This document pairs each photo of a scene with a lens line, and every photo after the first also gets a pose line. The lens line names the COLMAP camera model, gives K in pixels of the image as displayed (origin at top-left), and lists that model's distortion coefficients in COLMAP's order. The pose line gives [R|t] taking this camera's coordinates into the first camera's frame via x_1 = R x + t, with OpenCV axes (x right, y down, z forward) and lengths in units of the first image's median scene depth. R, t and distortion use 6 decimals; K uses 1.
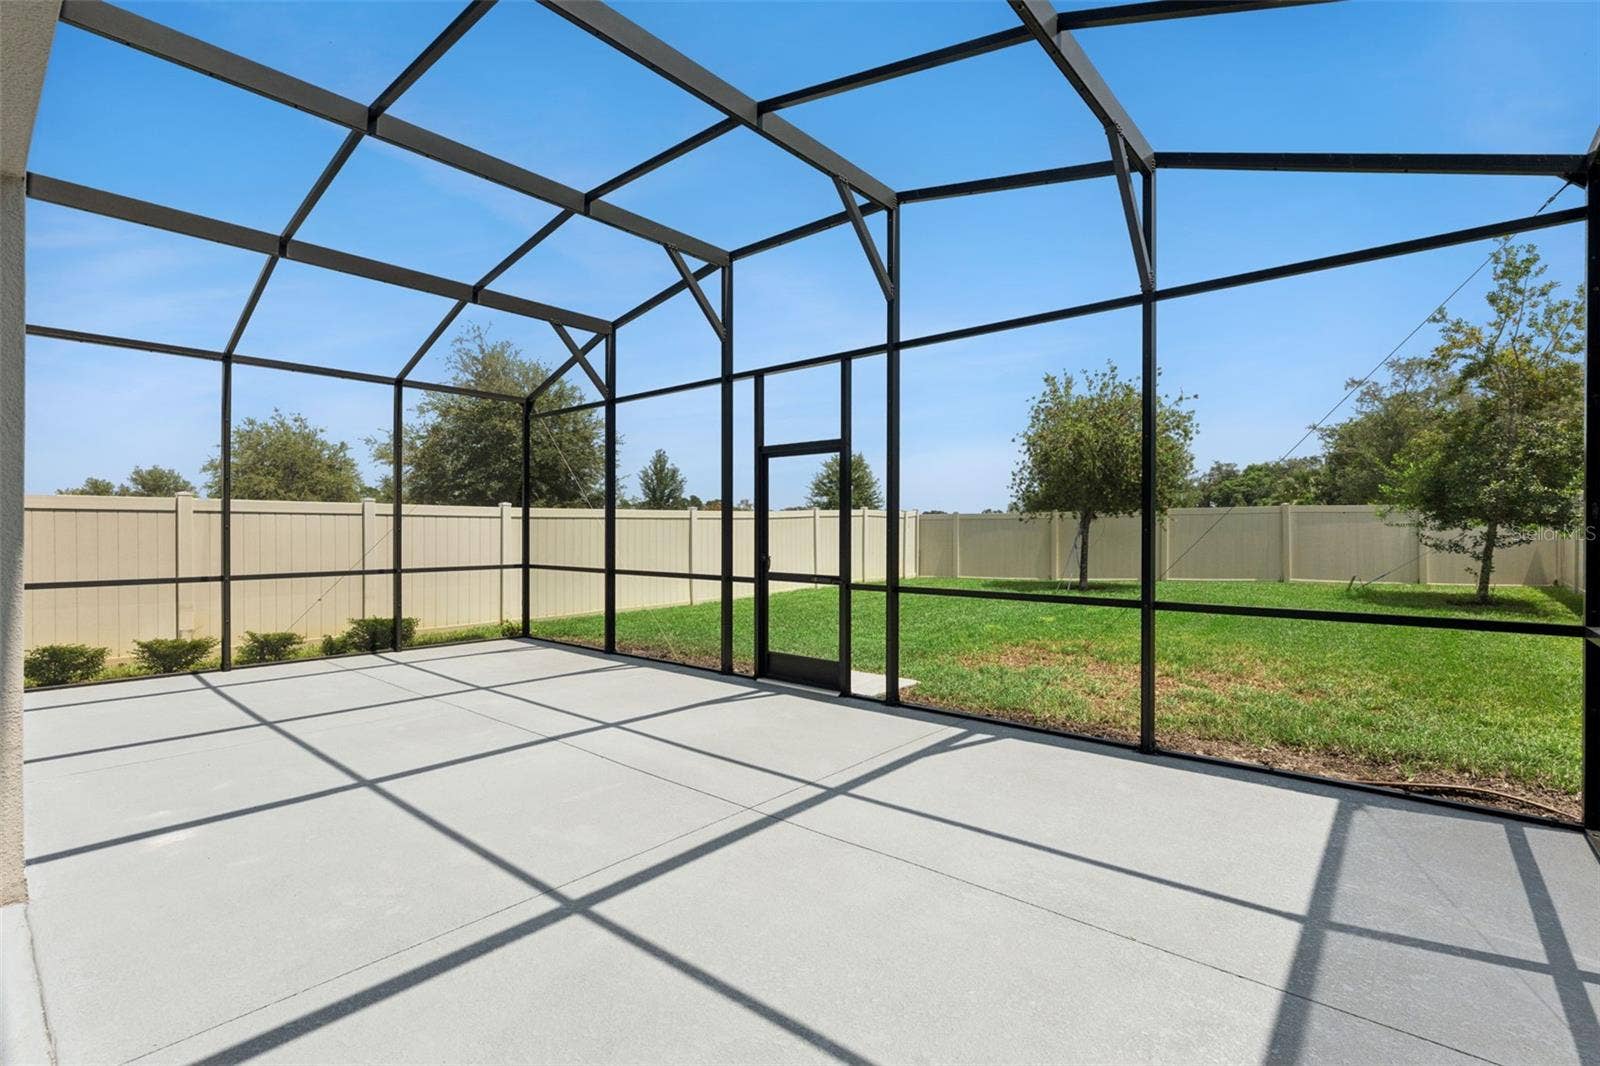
lens RADIAL K [[736.4, 0, 809.2], [0, 736.4, 529.3], [0, 0, 1]] dist [0.017227, -0.000187]
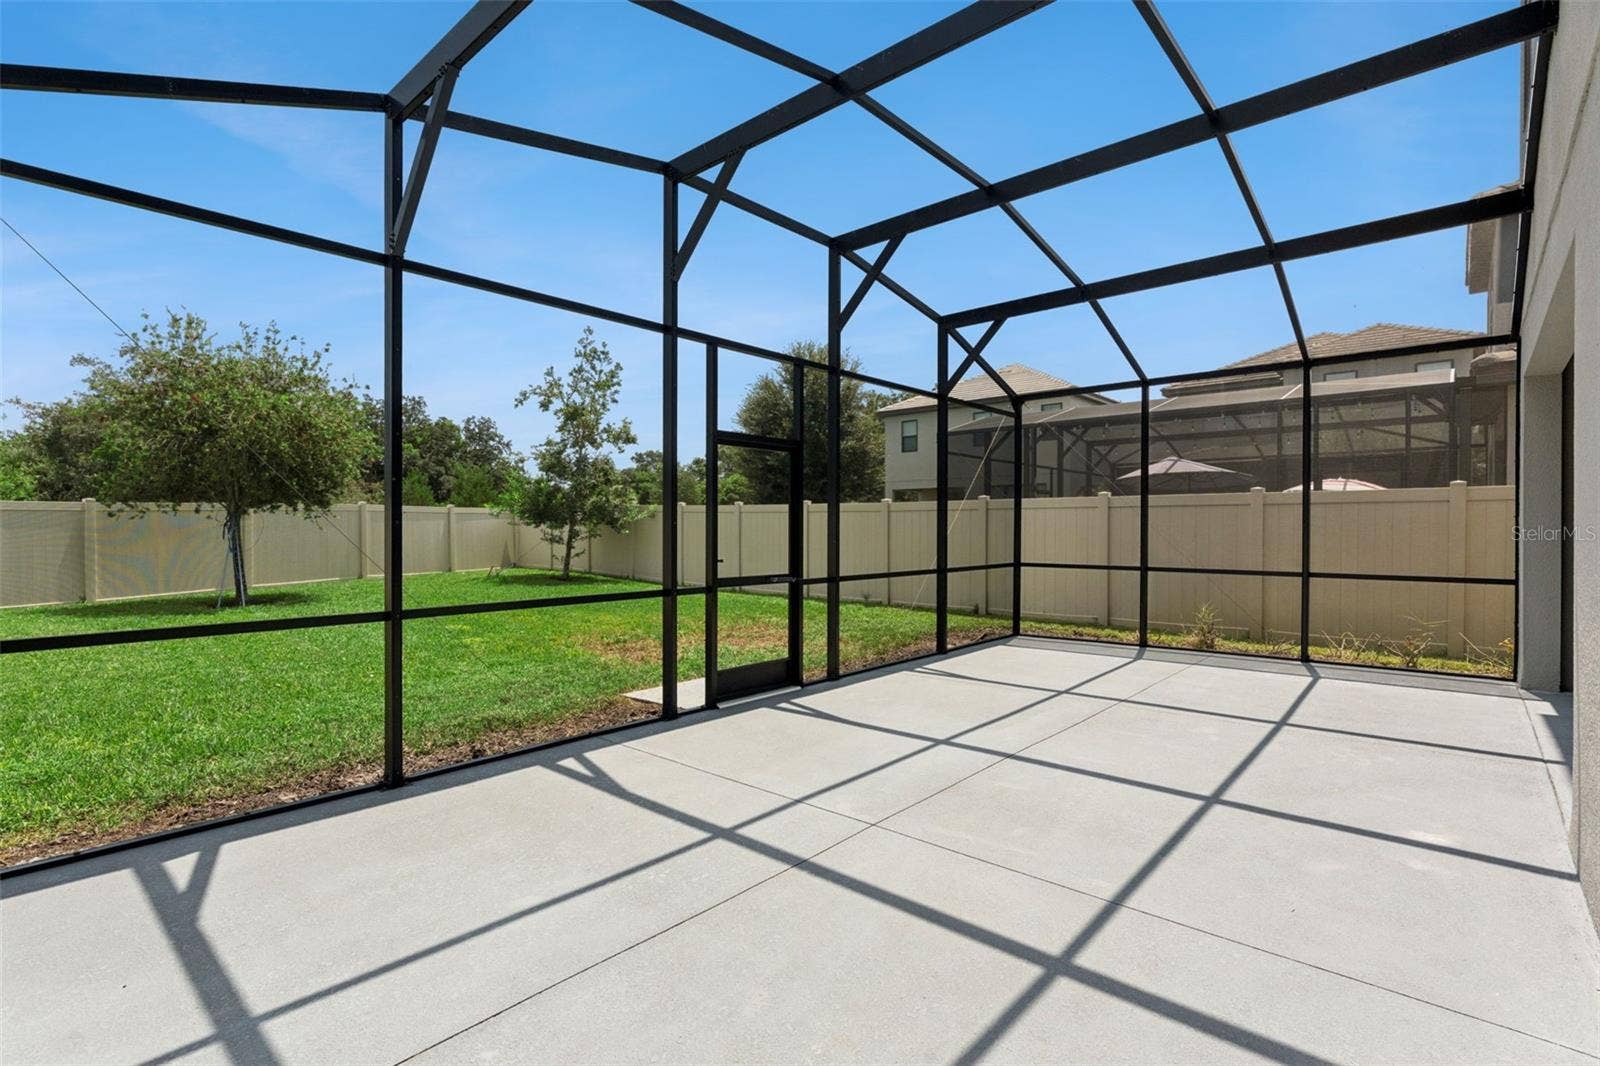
lens RADIAL K [[736.4, 0, 809.2], [0, 736.4, 529.3], [0, 0, 1]] dist [0.017227, -0.000187]
pose [[0.023178, -0.002982, 0.999727, -0.894631], [-0.000009, 0.999996, 0.002983, -0.001138], [-0.999731, -0.000078, 0.023178, 0.863070]]
